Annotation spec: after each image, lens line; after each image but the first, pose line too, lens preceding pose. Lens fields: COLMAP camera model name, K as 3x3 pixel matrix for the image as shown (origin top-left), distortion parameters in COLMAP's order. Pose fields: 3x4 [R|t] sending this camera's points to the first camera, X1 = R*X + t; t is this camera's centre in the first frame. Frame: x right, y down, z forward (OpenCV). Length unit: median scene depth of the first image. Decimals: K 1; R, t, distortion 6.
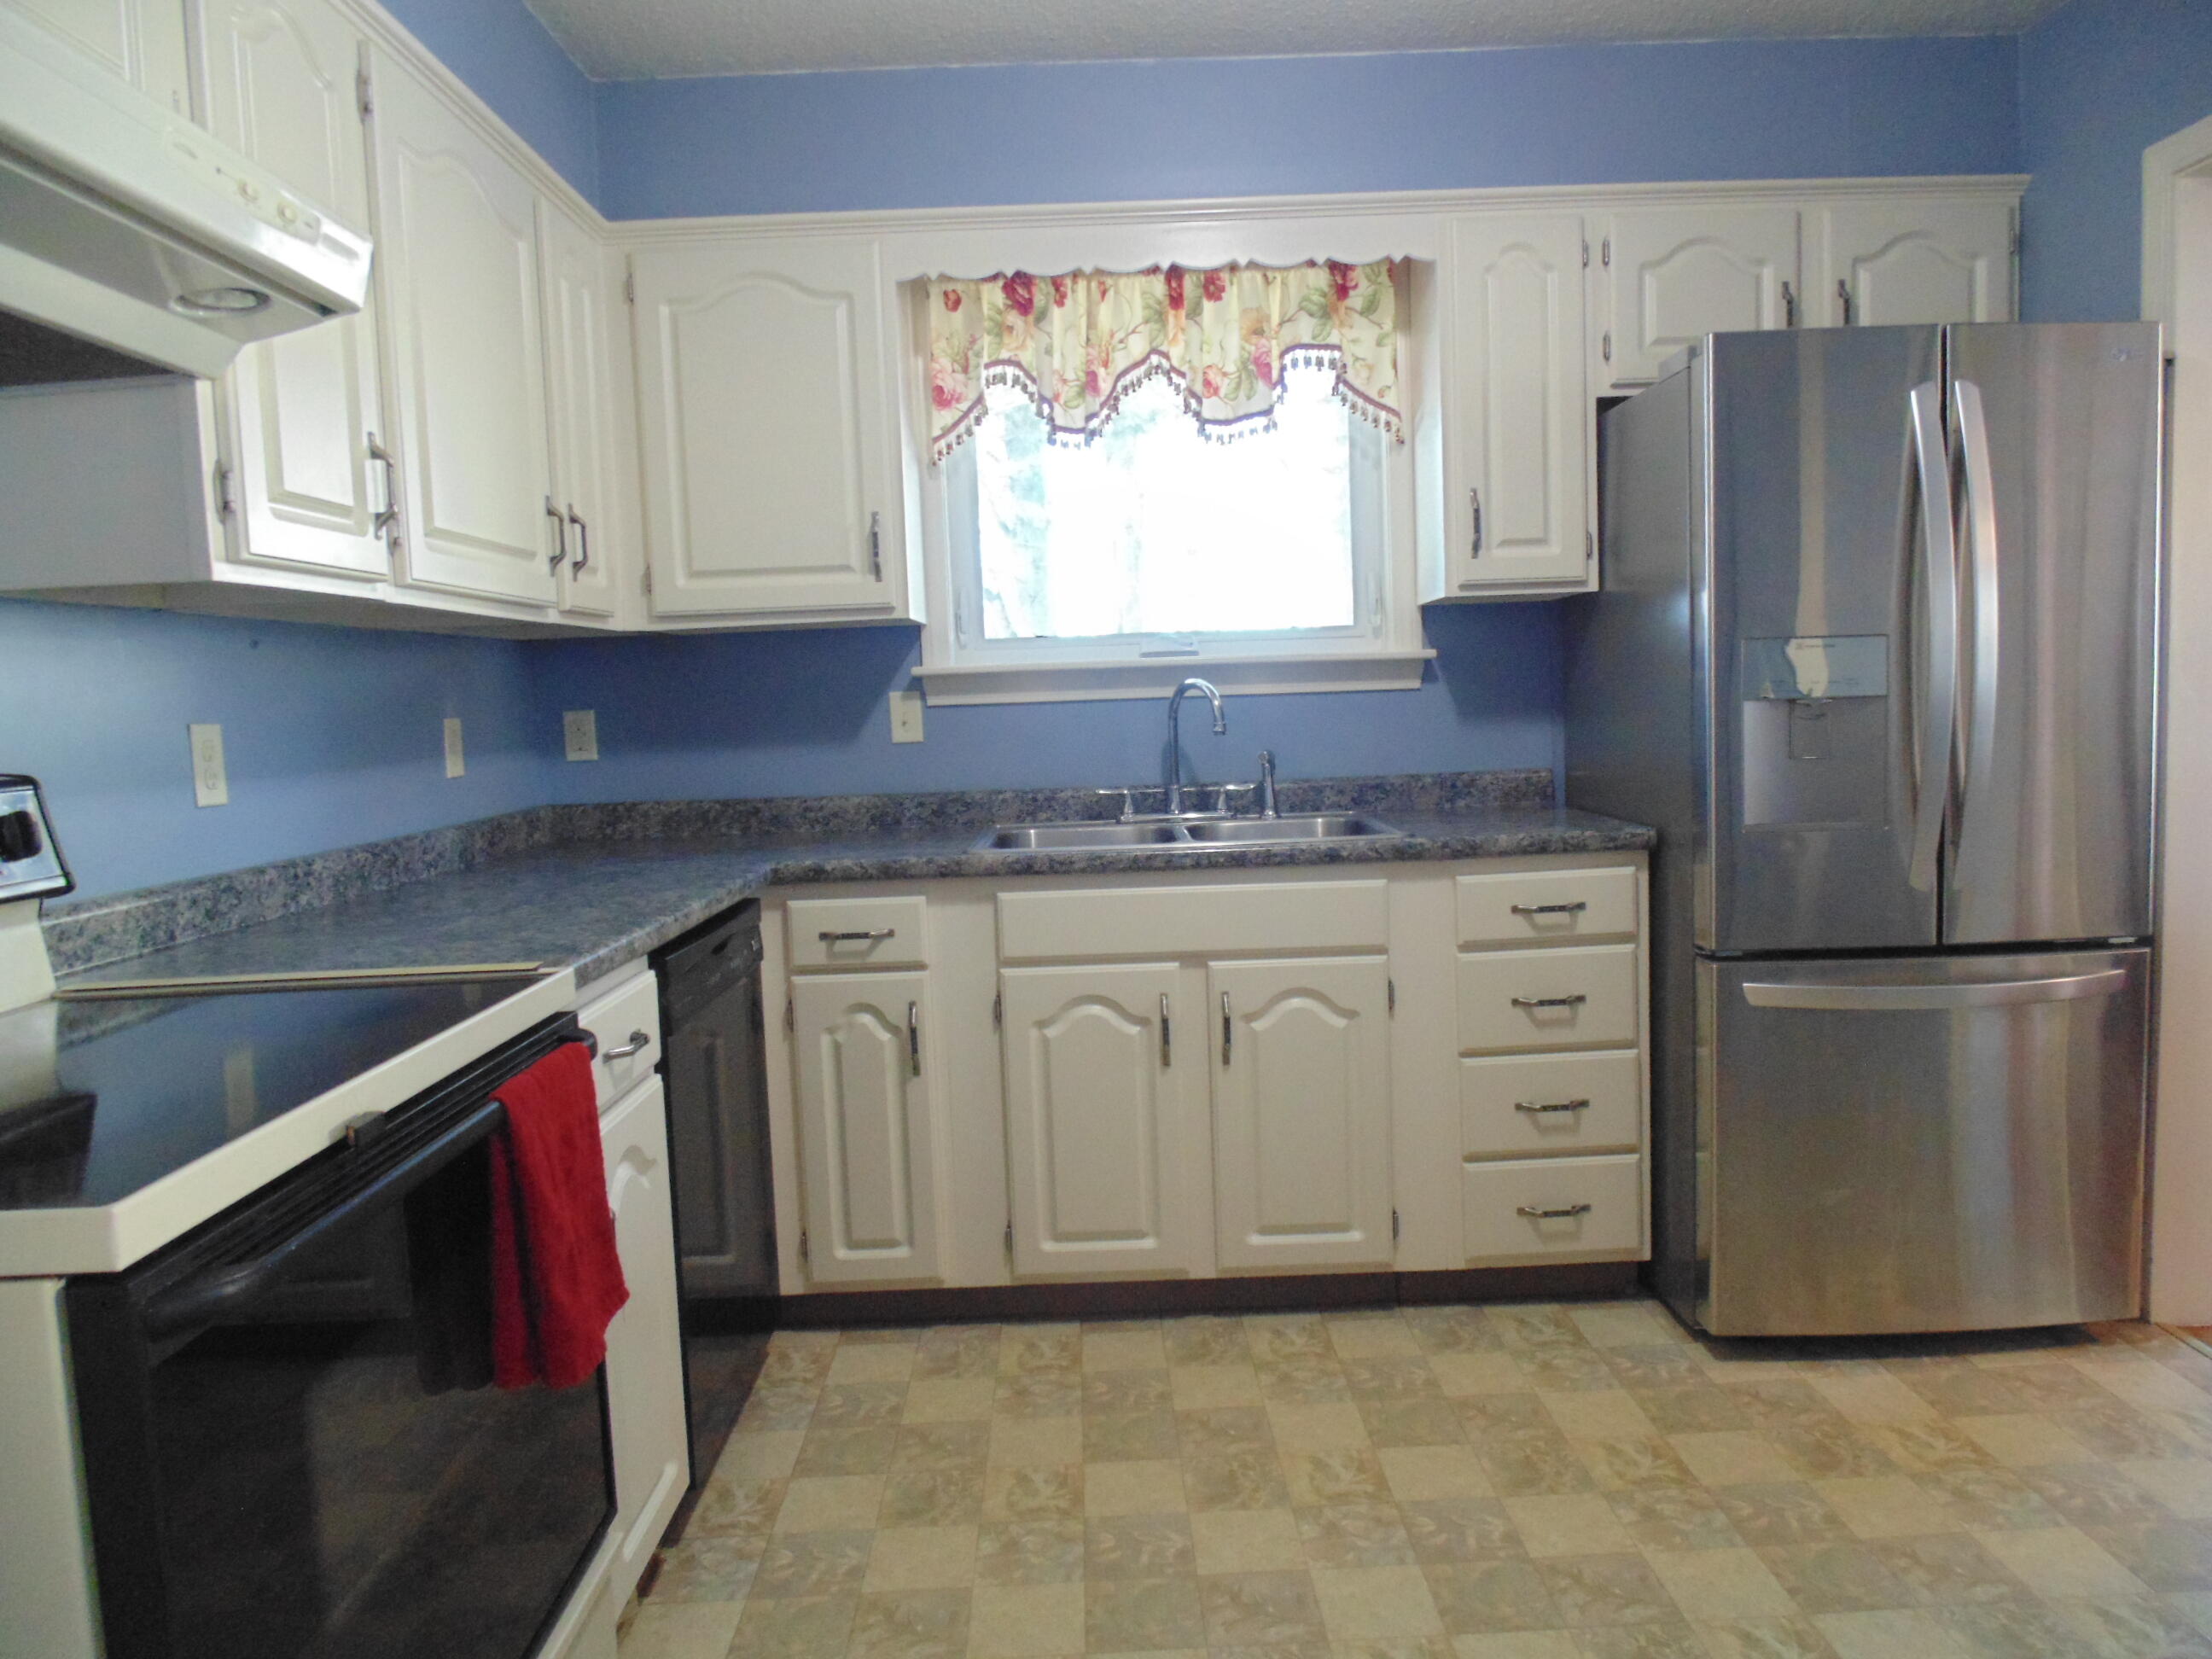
lens RADIAL K [[1464.2, 0, 1106.0], [0, 1464.2, 829.5], [0, 0, 1]] dist [0.001308, 0.000196]
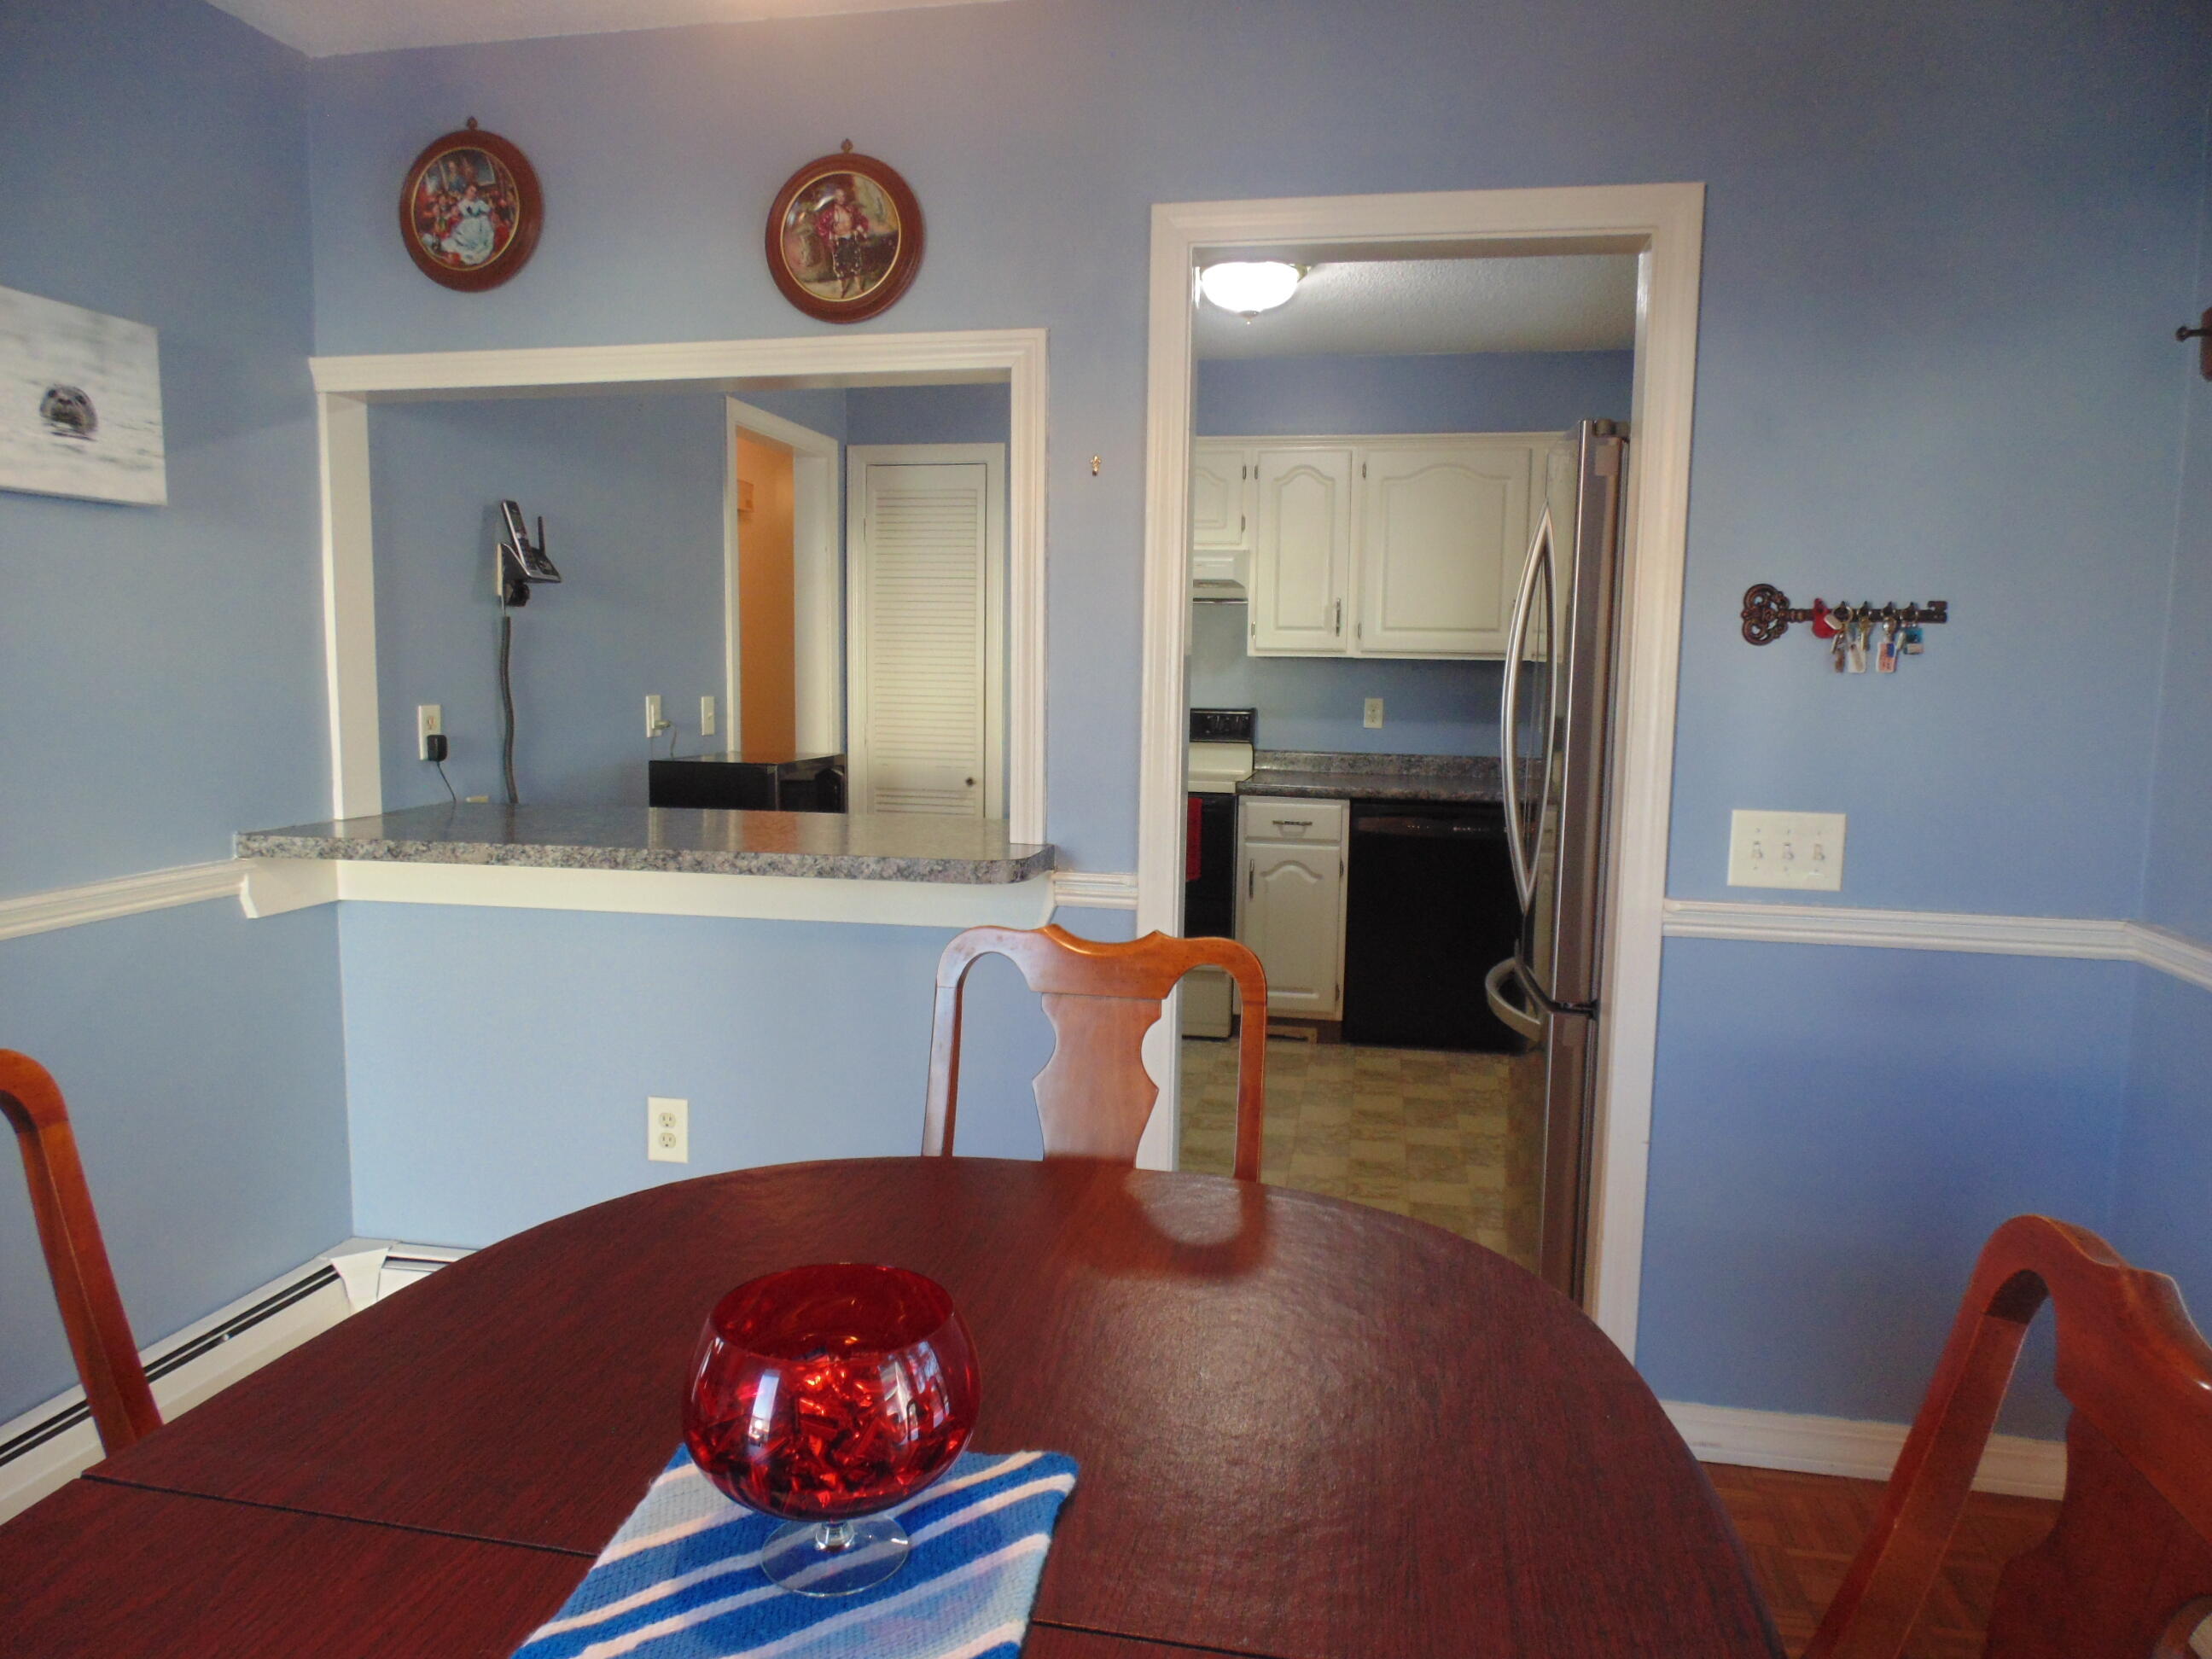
lens RADIAL K [[1393.0, 0, 1106.0], [0, 1393.0, 829.5], [0, 0, 1]] dist [-0.000058, -0.000008]
pose [[-0.223389, 0.125713, -0.966589, 1.984405], [-0.100625, 0.983376, 0.151152, -0.169206], [0.969521, 0.131029, -0.207026, 1.047418]]
